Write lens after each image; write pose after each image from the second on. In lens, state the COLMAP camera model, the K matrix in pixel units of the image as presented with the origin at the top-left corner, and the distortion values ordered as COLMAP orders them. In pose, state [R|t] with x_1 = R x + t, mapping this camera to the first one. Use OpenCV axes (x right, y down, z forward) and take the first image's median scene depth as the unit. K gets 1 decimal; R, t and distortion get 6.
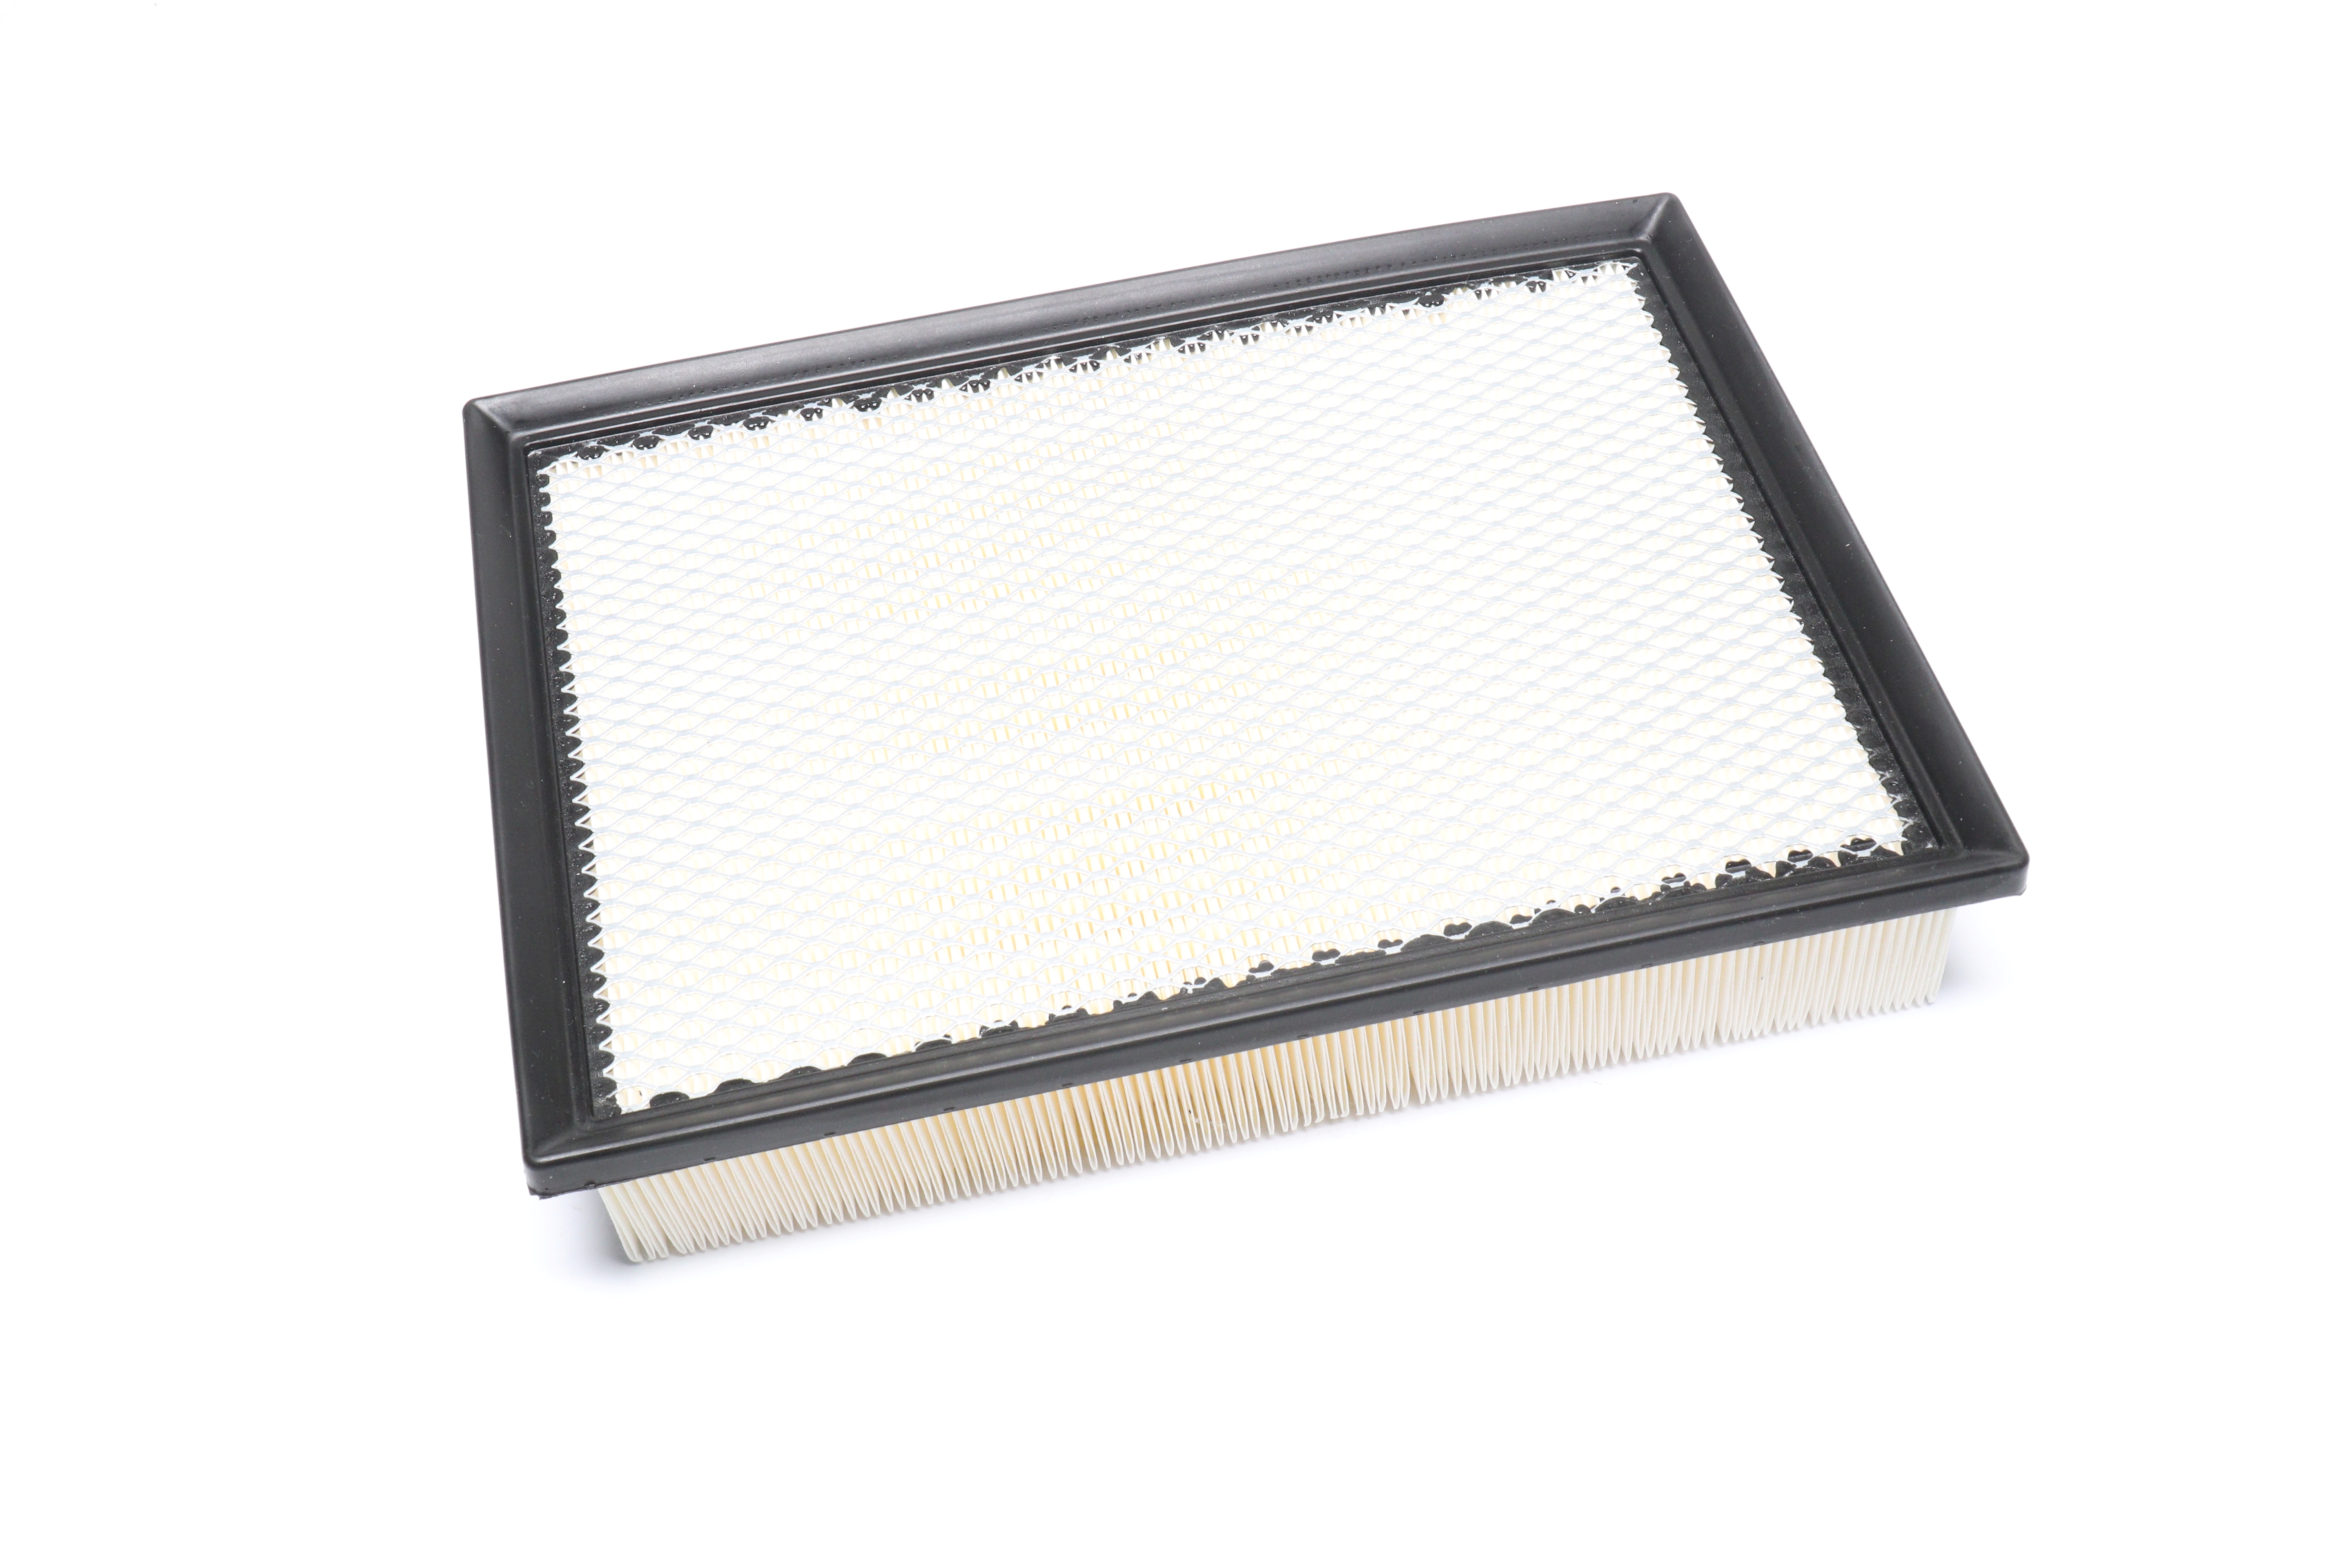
lens RADIAL K [[2918.3, 0, 1148.5], [0, 2918.3, 778.7], [0, 0, 1]] dist [-0.091939, -0.036152]
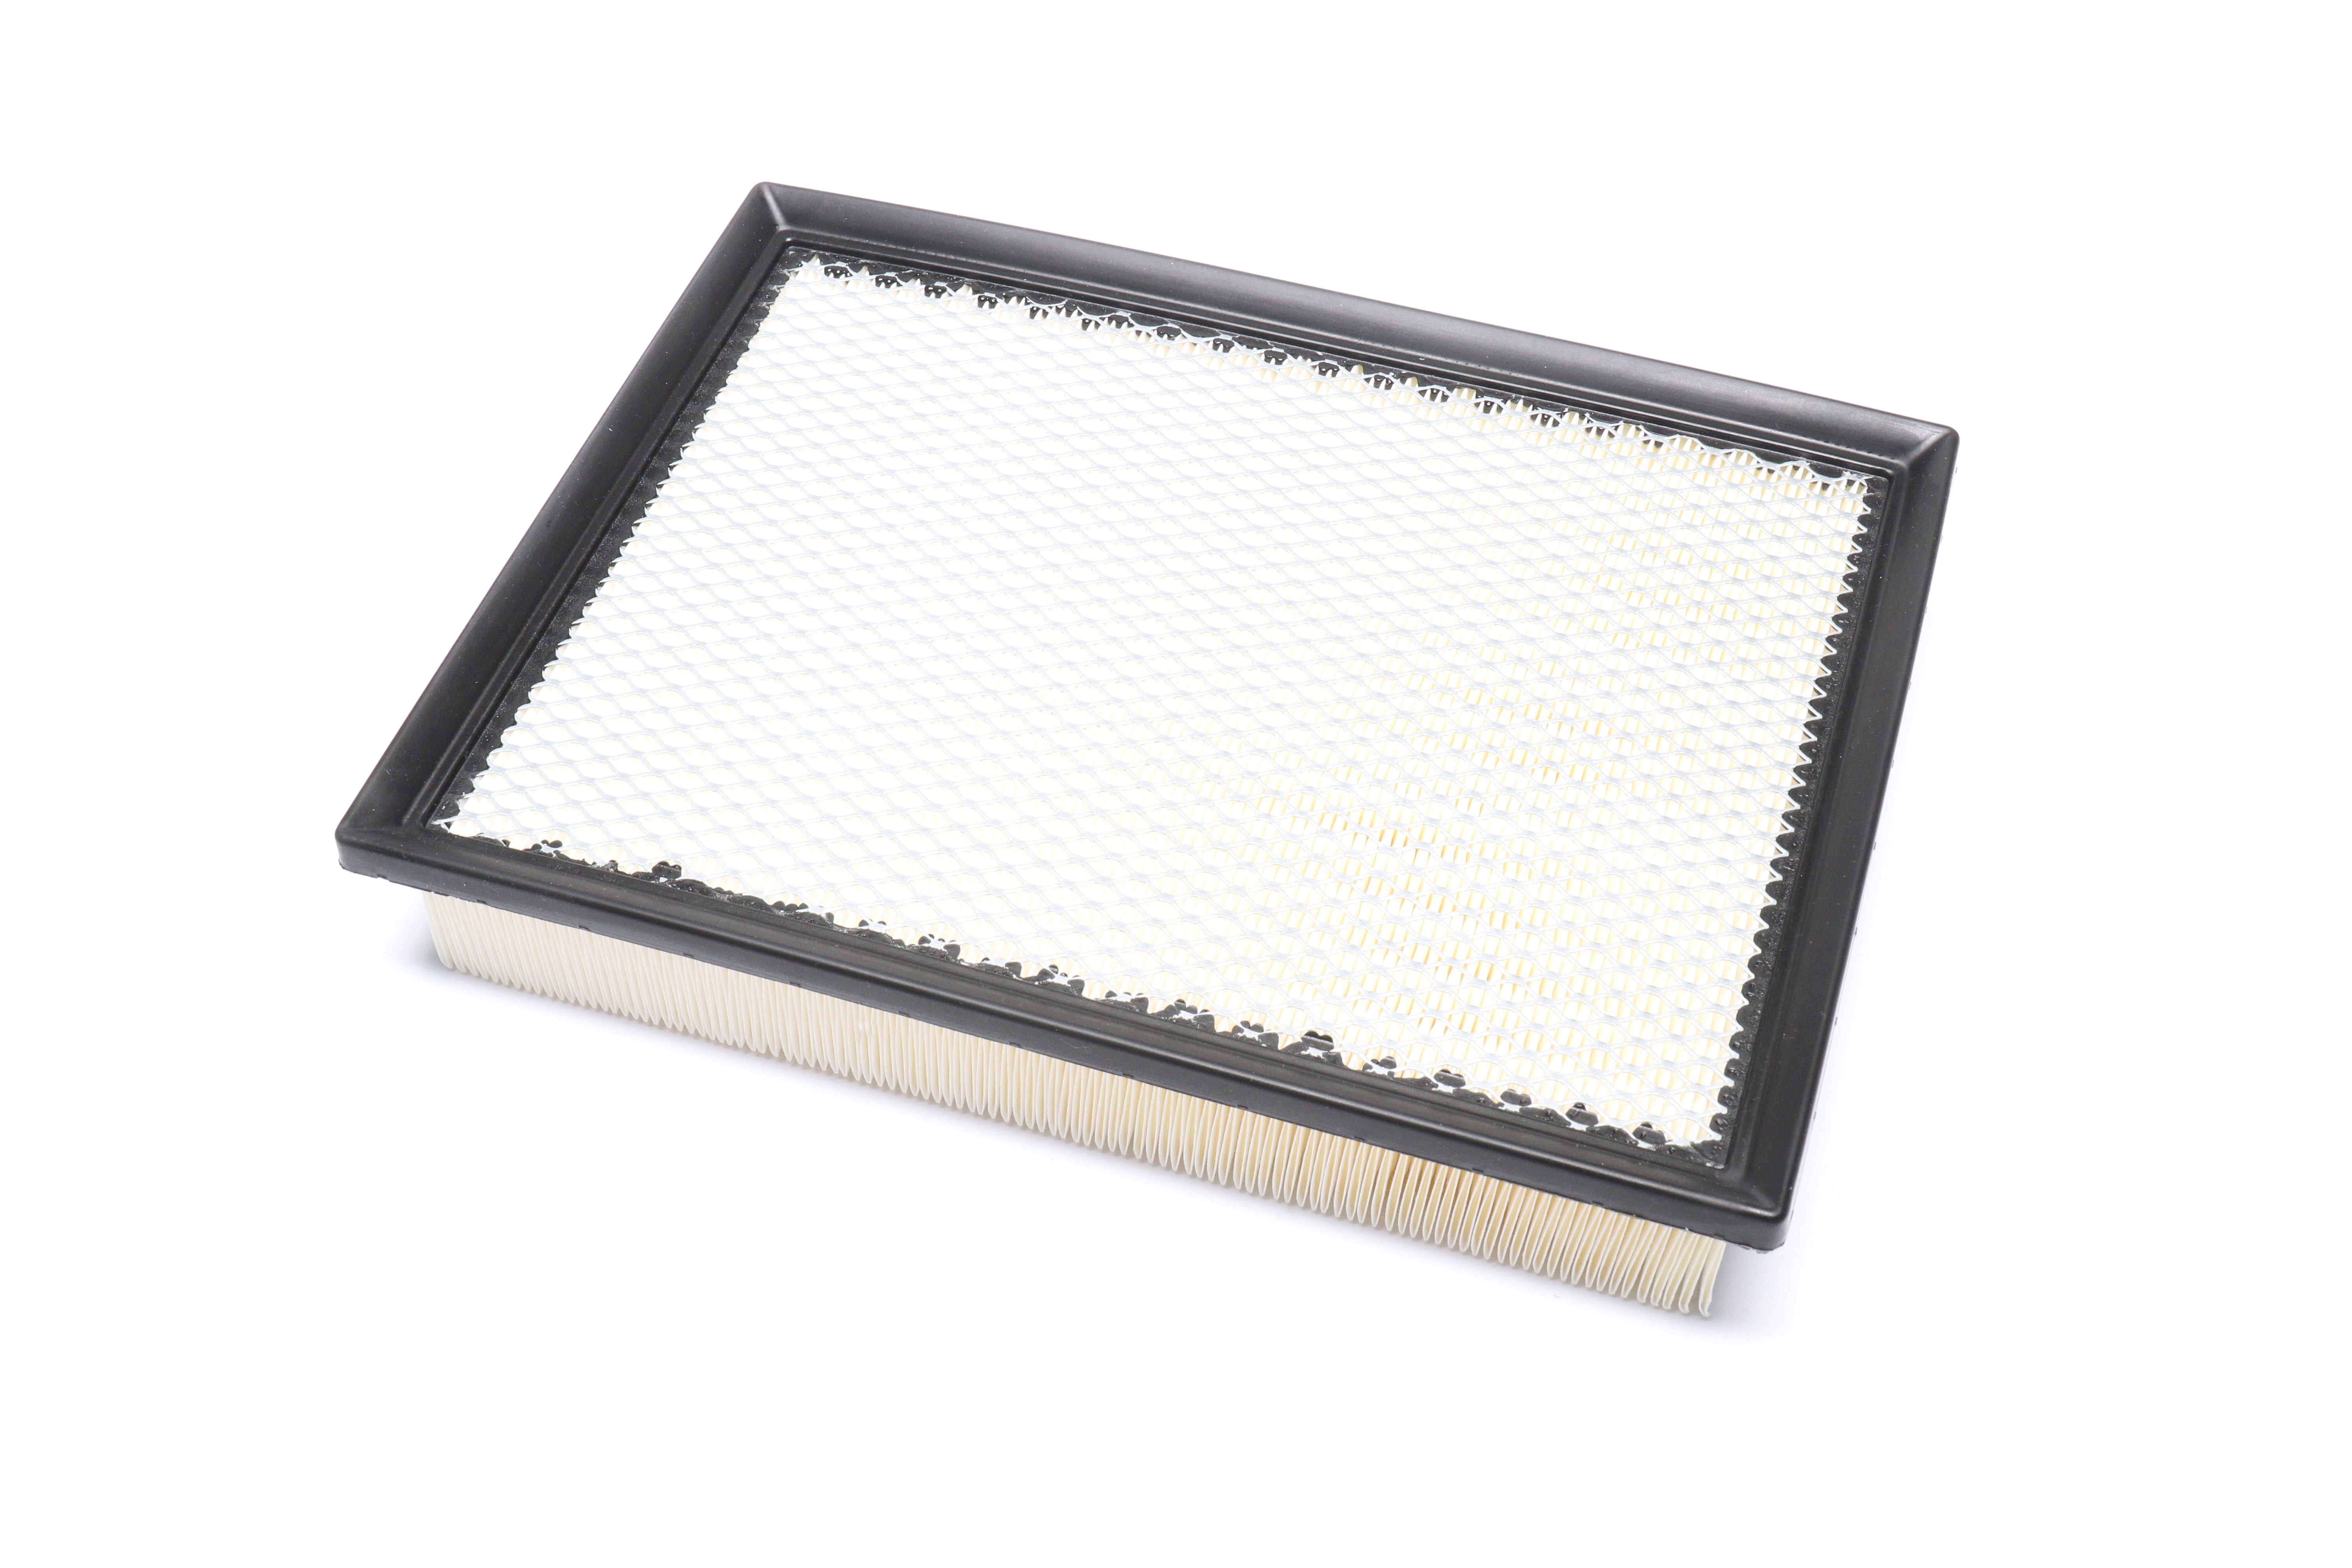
lens RADIAL K [[2918.3, 0, 1148.5], [0, 2918.3, 778.7], [0, 0, 1]] dist [-0.091939, -0.036152]
pose [[-0.861138, -0.347200, 0.371339, -0.346048], [0.421024, -0.077694, 0.903716, -0.915676], [-0.284920, 0.934567, 0.213085, 0.796226]]
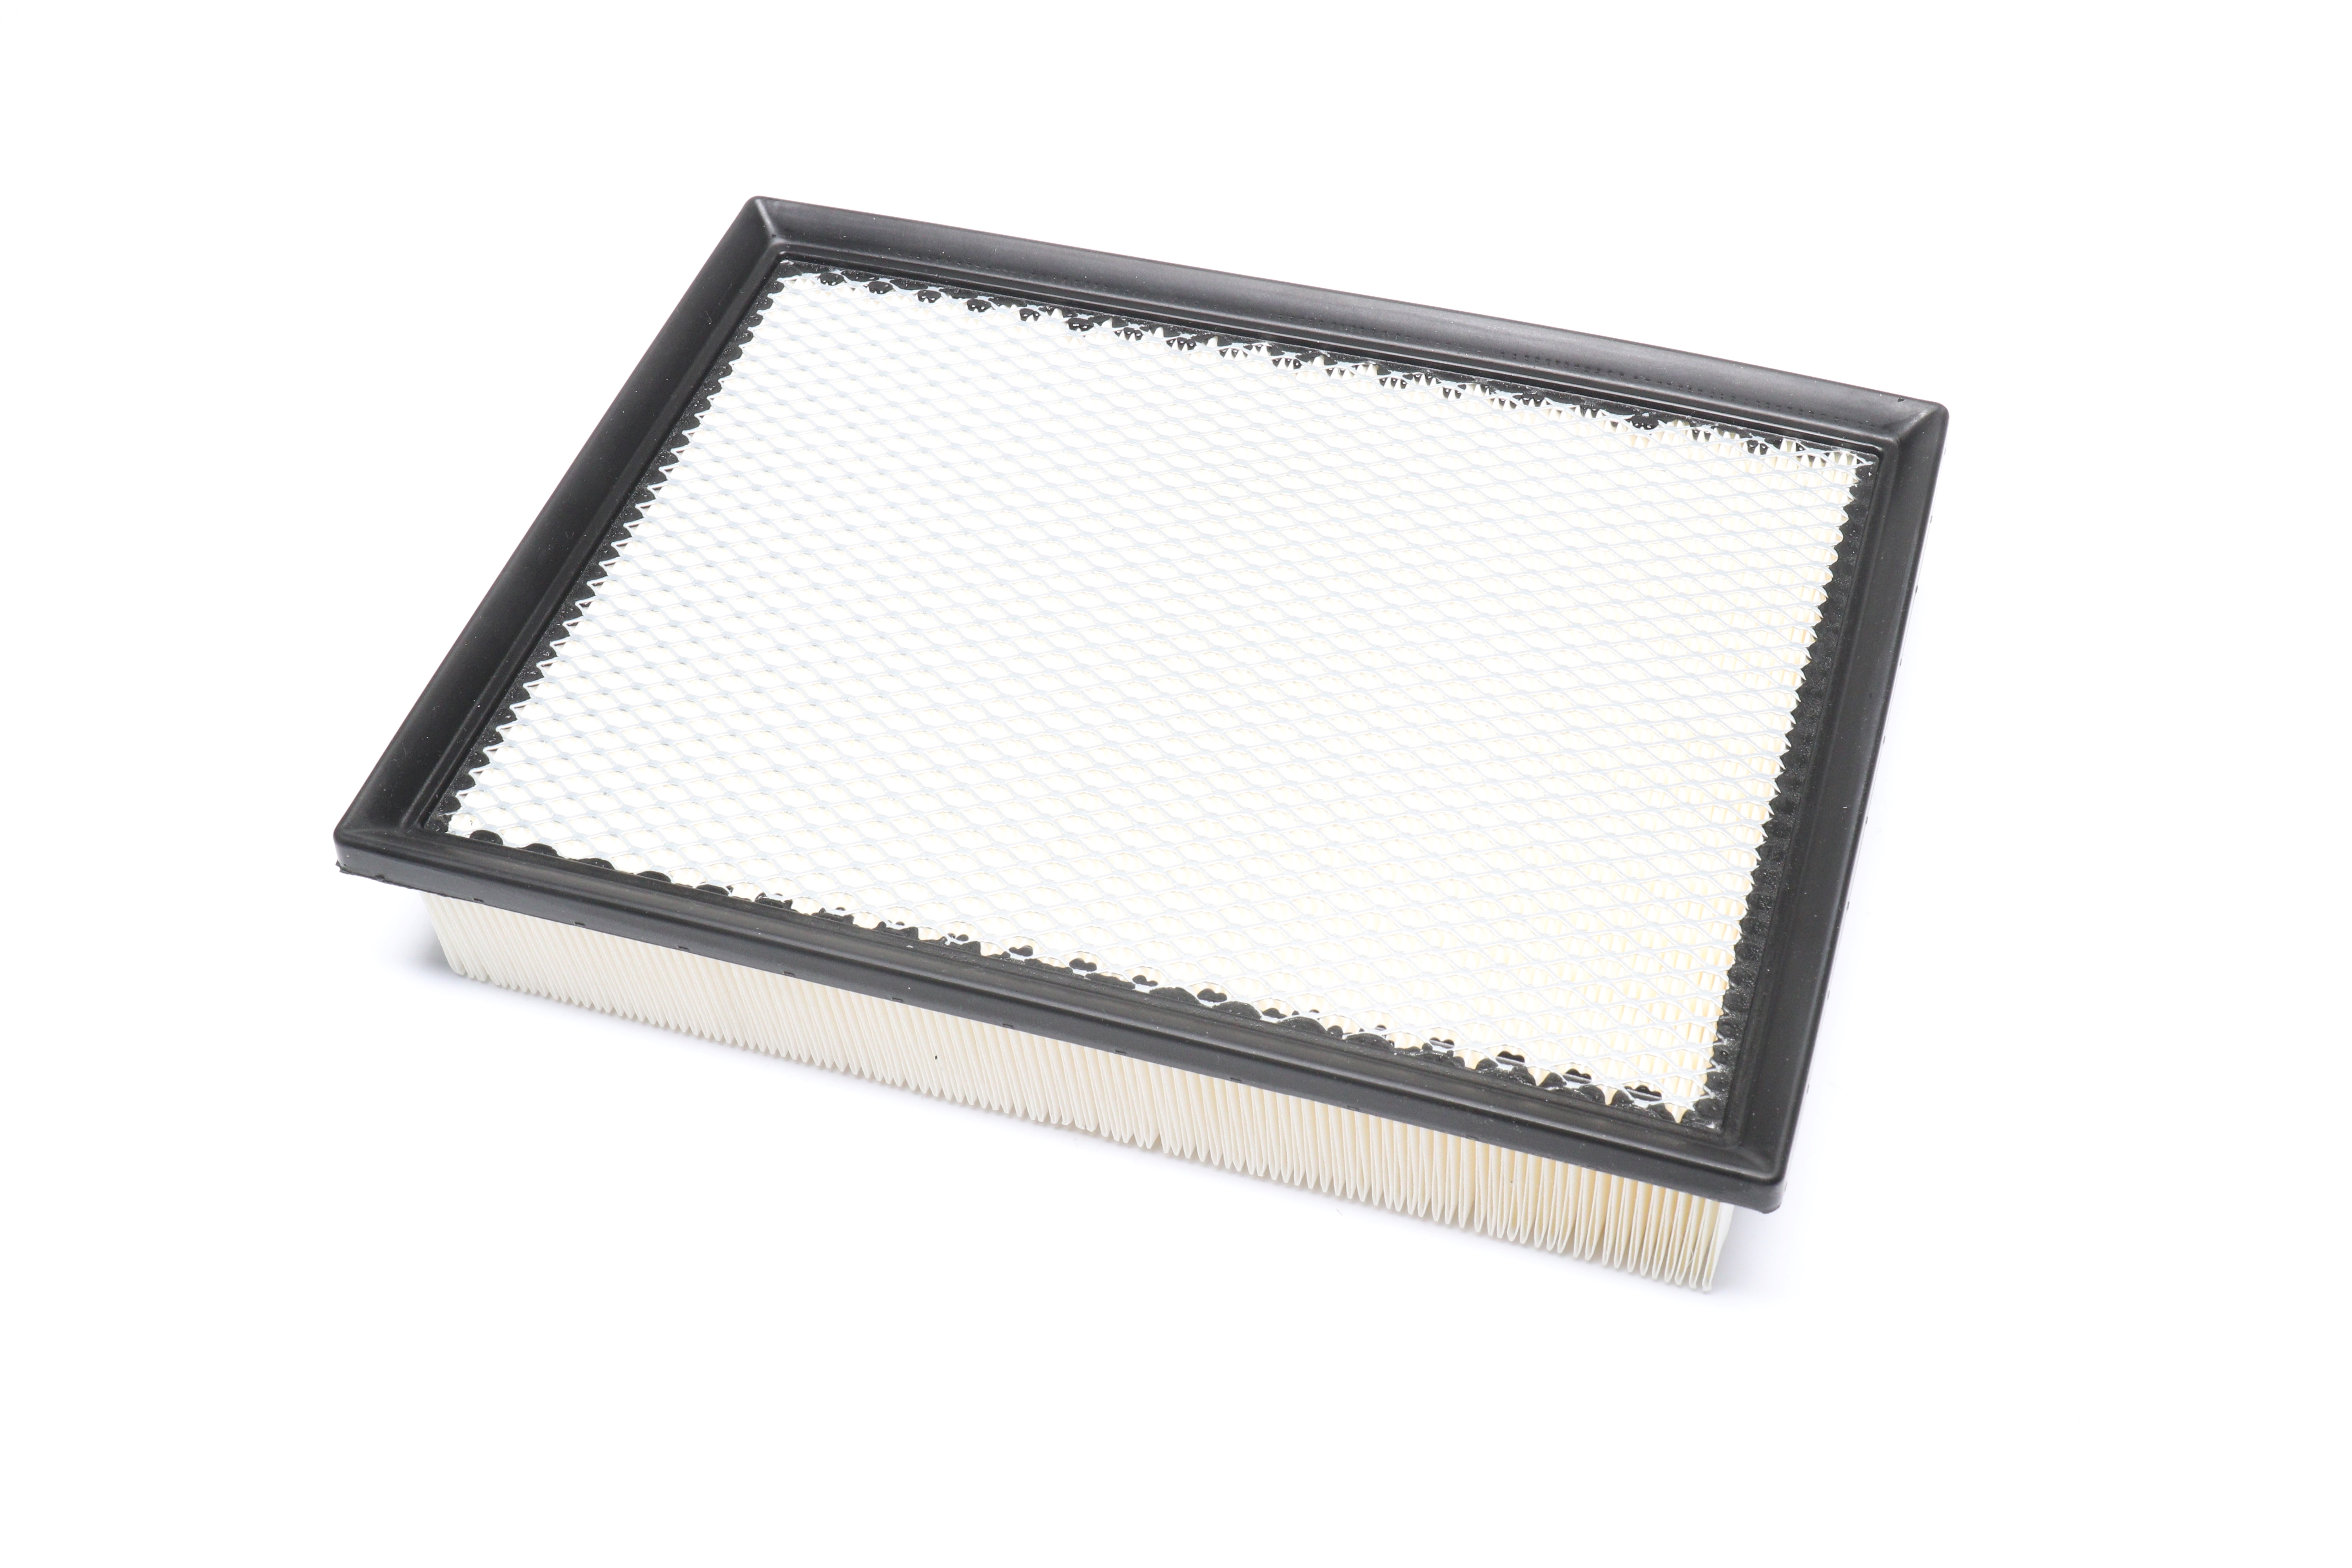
lens RADIAL K [[2918.3, 0, 1148.5], [0, 2918.3, 778.7], [0, 0, 1]] dist [-0.091939, -0.036152]
pose [[0.865468, 0.383295, -0.322568, 0.326643], [-0.377864, 0.922222, 0.082012, -0.076961], [0.328914, 0.050908, 0.942987, 0.052773]]
